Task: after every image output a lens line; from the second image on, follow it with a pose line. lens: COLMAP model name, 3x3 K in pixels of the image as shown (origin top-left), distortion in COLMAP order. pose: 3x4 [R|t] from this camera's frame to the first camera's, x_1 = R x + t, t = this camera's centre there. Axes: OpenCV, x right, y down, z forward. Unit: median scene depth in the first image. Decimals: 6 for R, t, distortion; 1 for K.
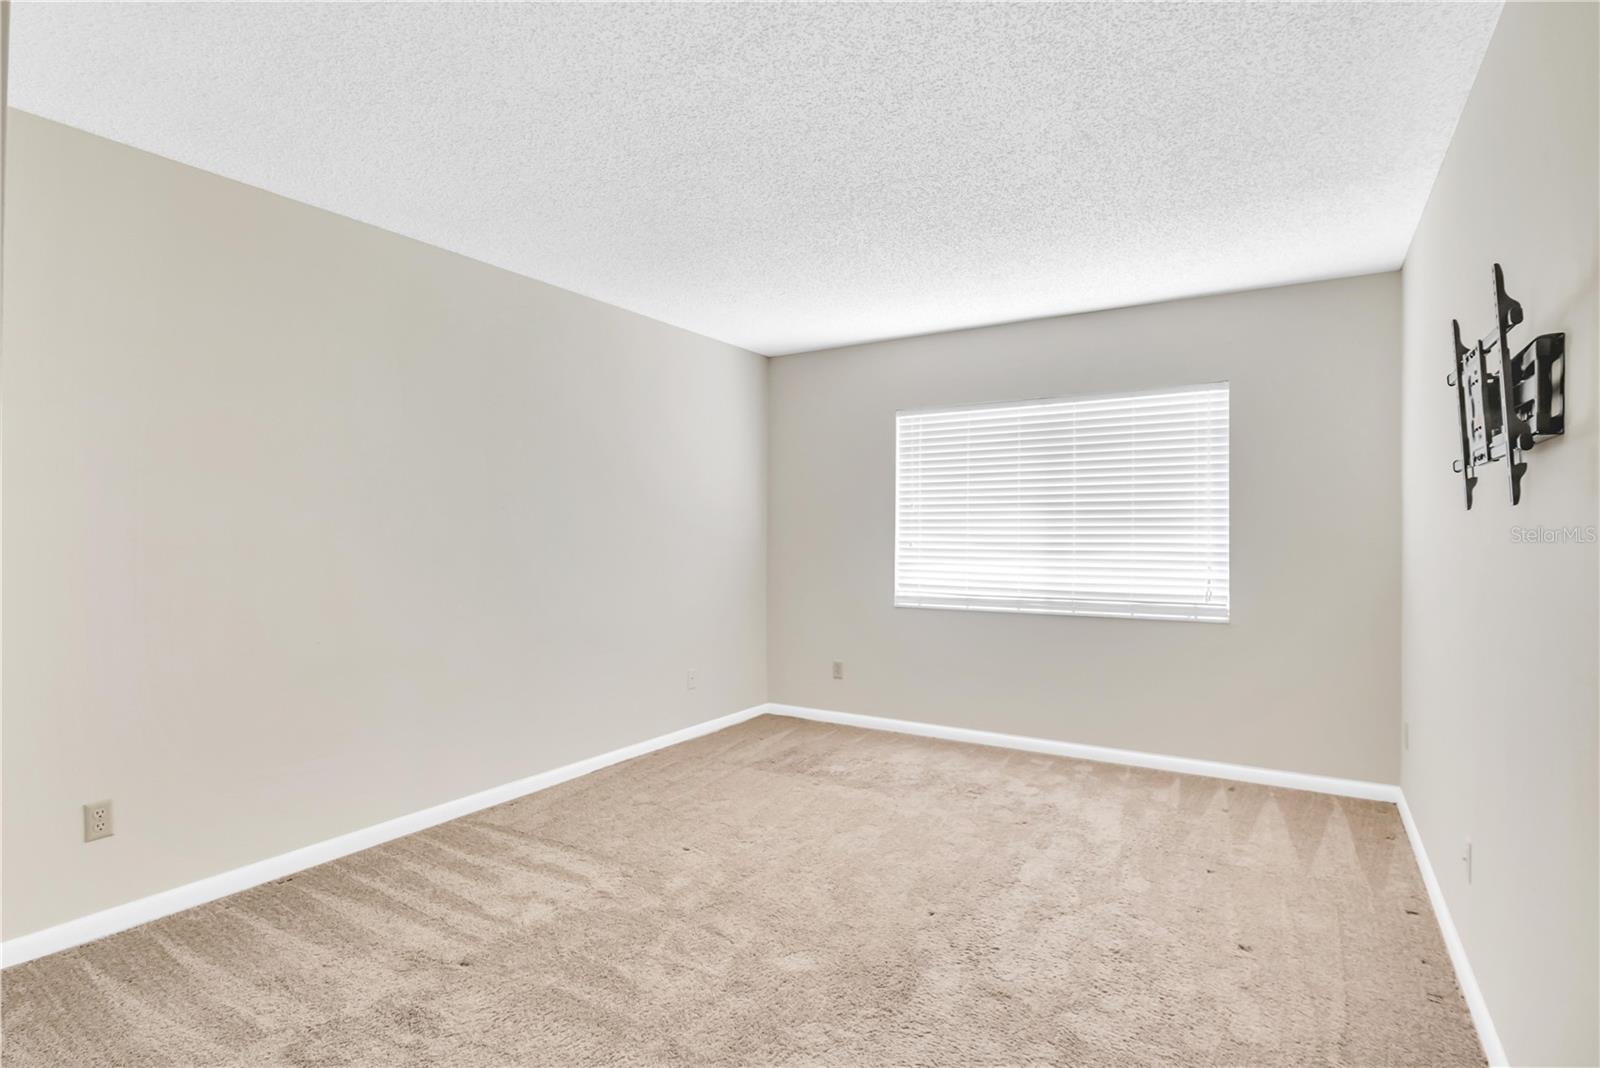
lens RADIAL K [[817.2, 0, 800.0], [0, 817.2, 534.0], [0, 0, 1]] dist [-0.008077, 0.000081]
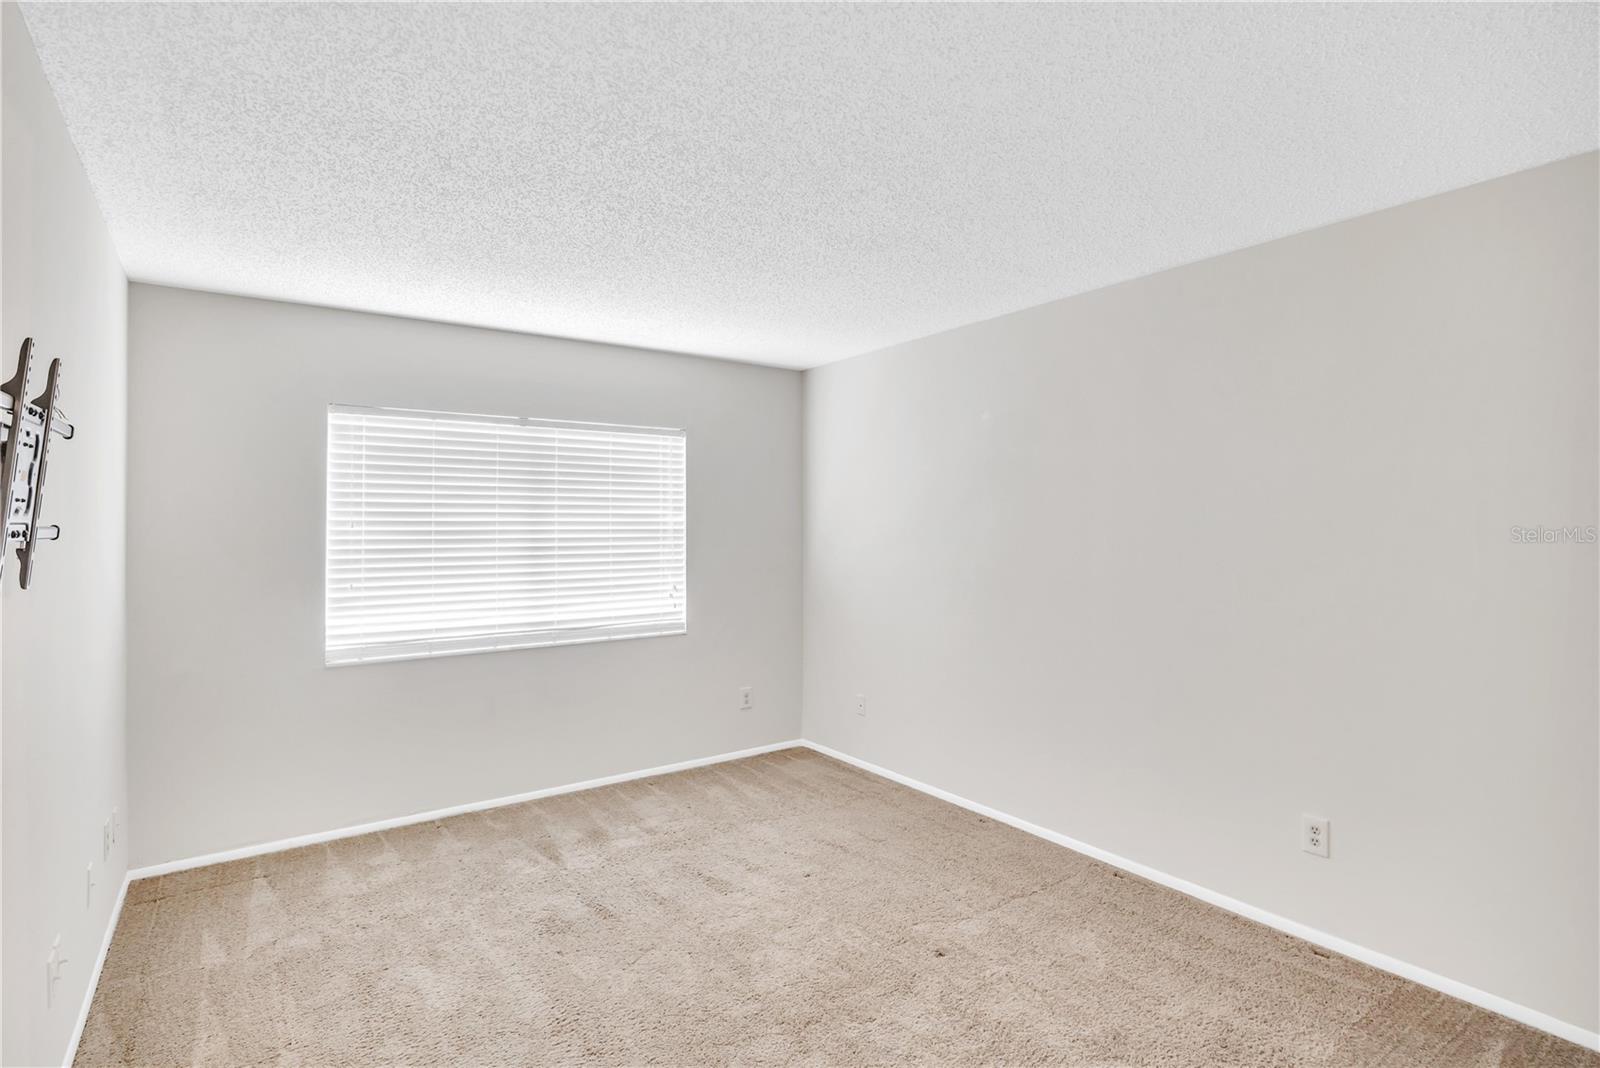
lens RADIAL K [[817.2, 0, 800.0], [0, 817.2, 534.0], [0, 0, 1]] dist [-0.008077, 0.000081]
pose [[0.374863, -0.003480, 0.927074, -0.440064], [0.012880, 0.999916, -0.001454, -0.027628], [-0.926991, 0.012485, 0.374876, 0.343584]]
